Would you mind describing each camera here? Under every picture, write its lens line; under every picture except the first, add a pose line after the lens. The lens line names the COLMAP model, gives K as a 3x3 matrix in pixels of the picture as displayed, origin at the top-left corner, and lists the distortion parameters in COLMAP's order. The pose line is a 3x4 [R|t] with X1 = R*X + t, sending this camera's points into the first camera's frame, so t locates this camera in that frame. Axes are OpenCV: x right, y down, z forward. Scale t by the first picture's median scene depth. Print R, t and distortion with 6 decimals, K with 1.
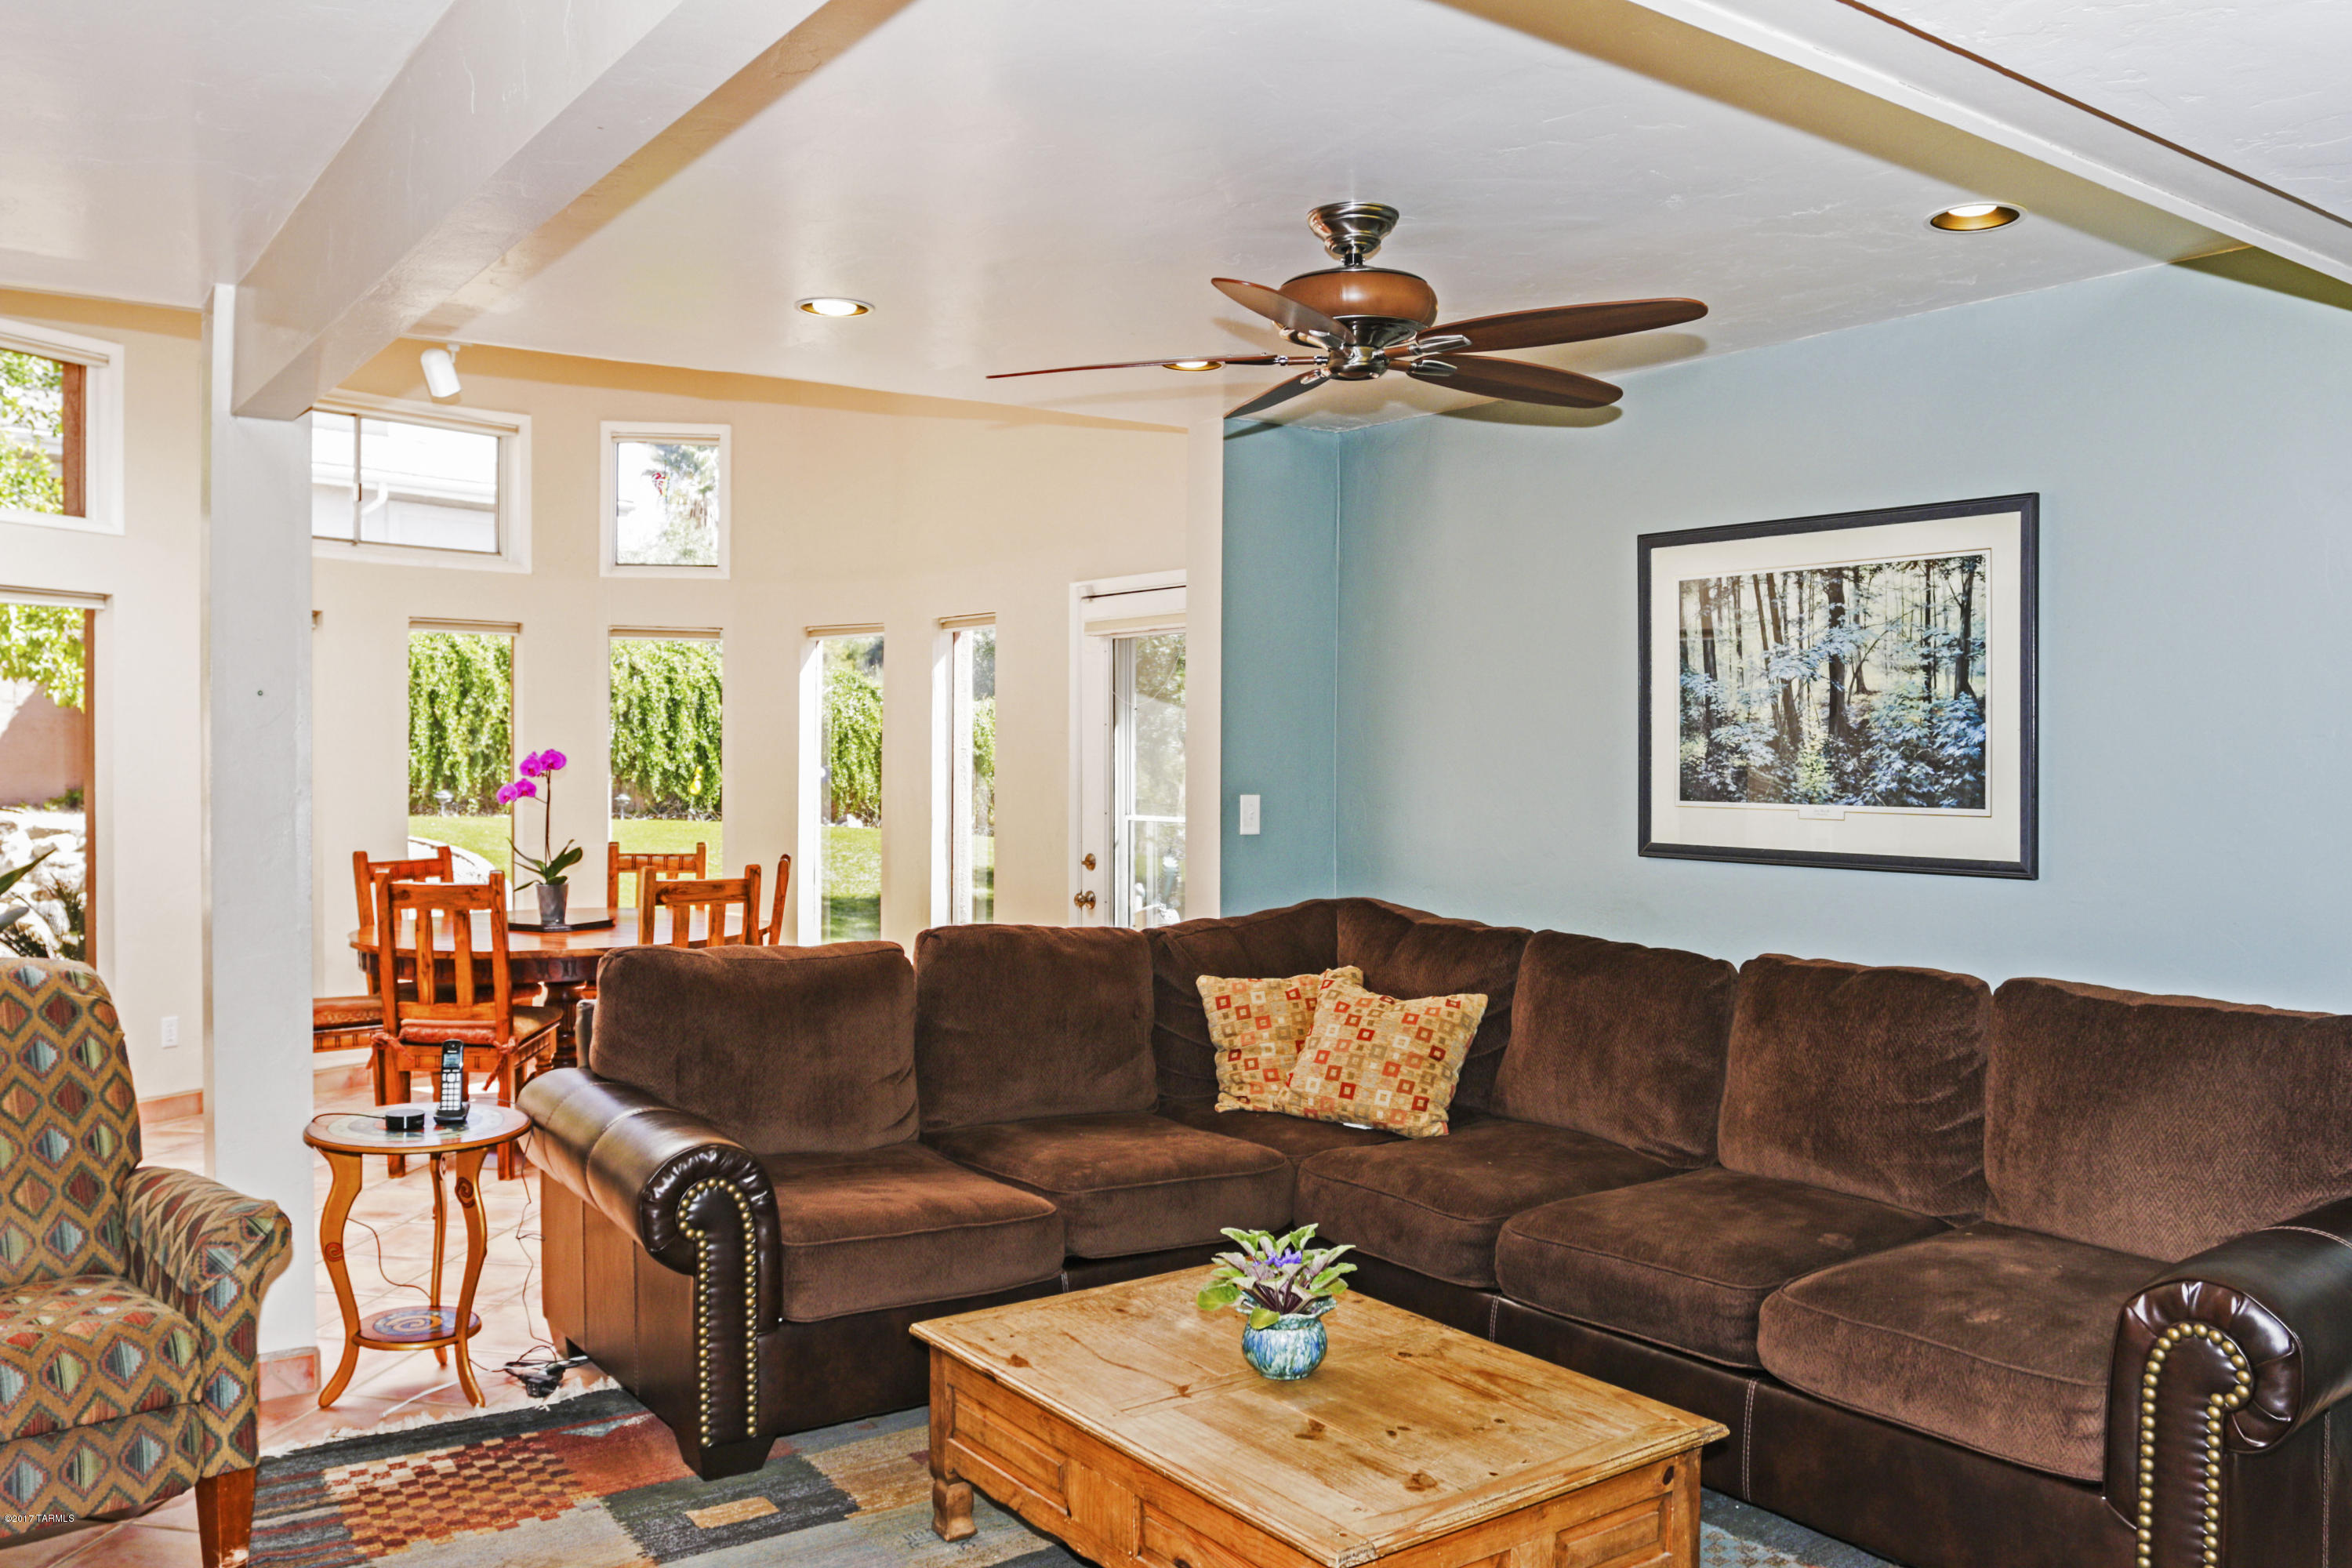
lens RADIAL K [[1861.5, 0, 1175.8], [0, 1861.5, 774.9], [0, 0, 1]] dist [-0.082927, 0.051412]
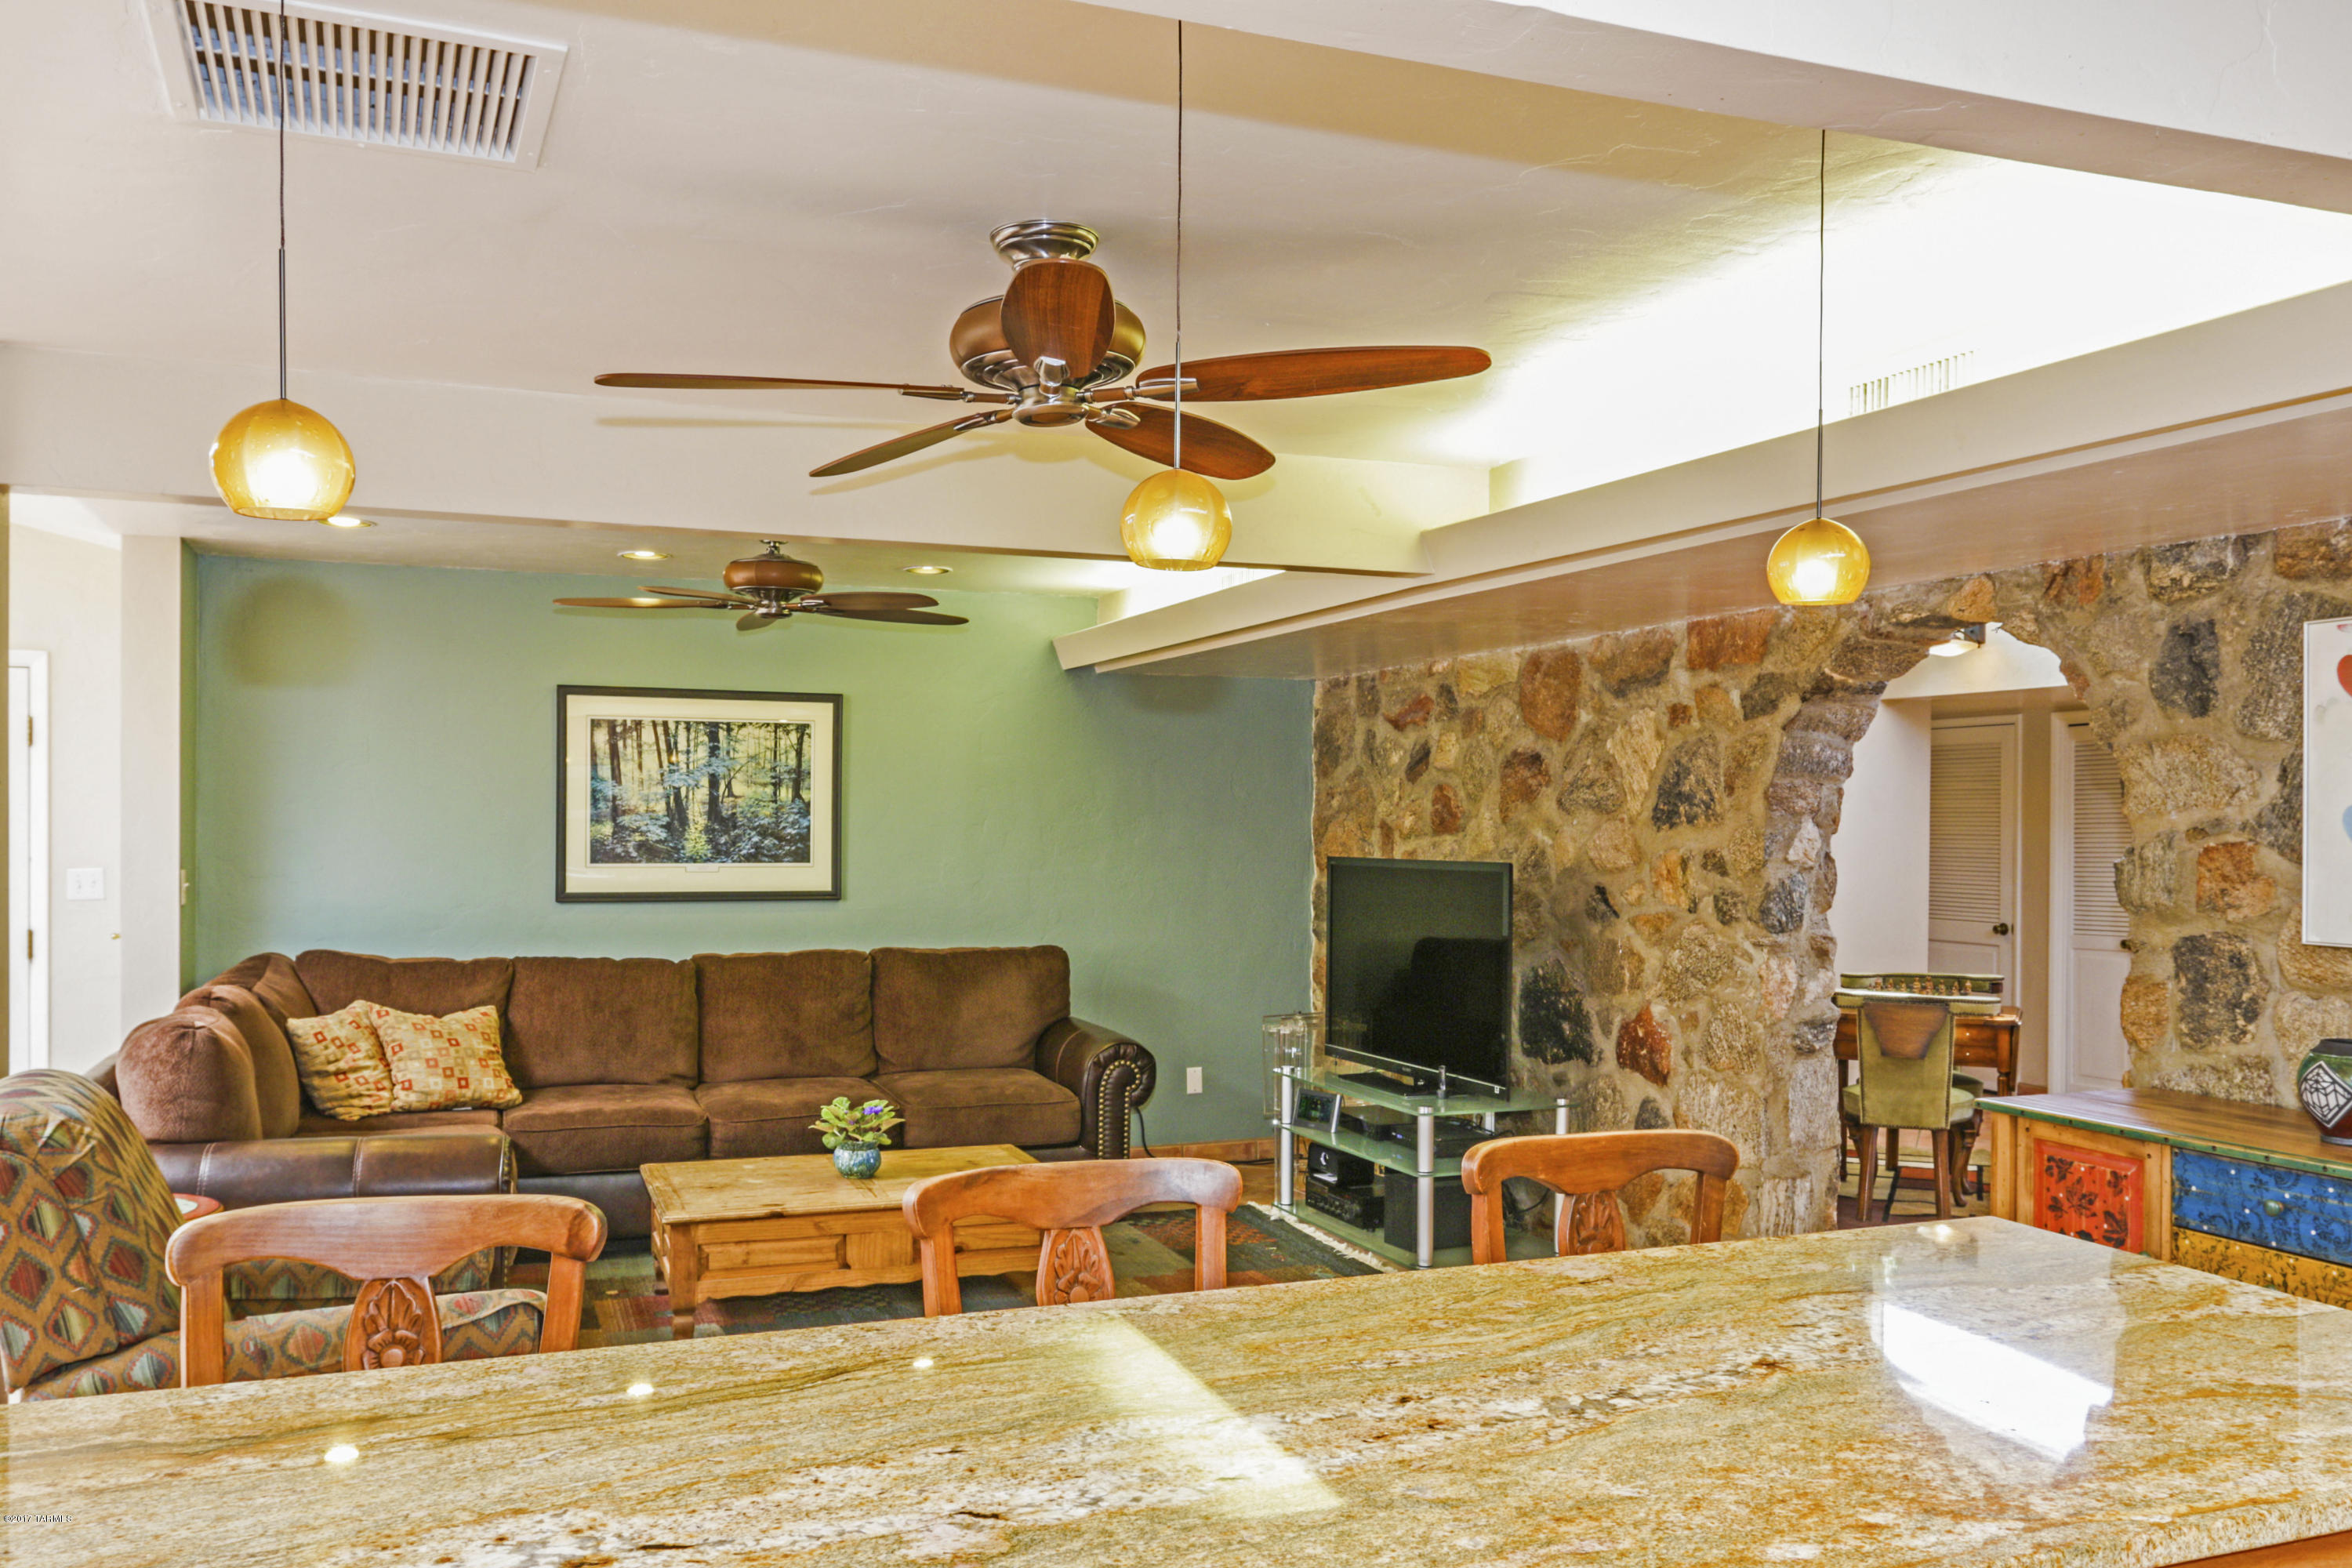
lens RADIAL K [[1861.5, 0, 1177.5], [0, 1861.5, 809.4], [0, 0, 1]] dist [-0.082927, 0.051412]
pose [[0.249512, 0.006931, 0.968347, -1.161851], [0.009768, 0.999905, -0.009673, -0.012066], [-0.968323, 0.011873, 0.249420, 0.169670]]
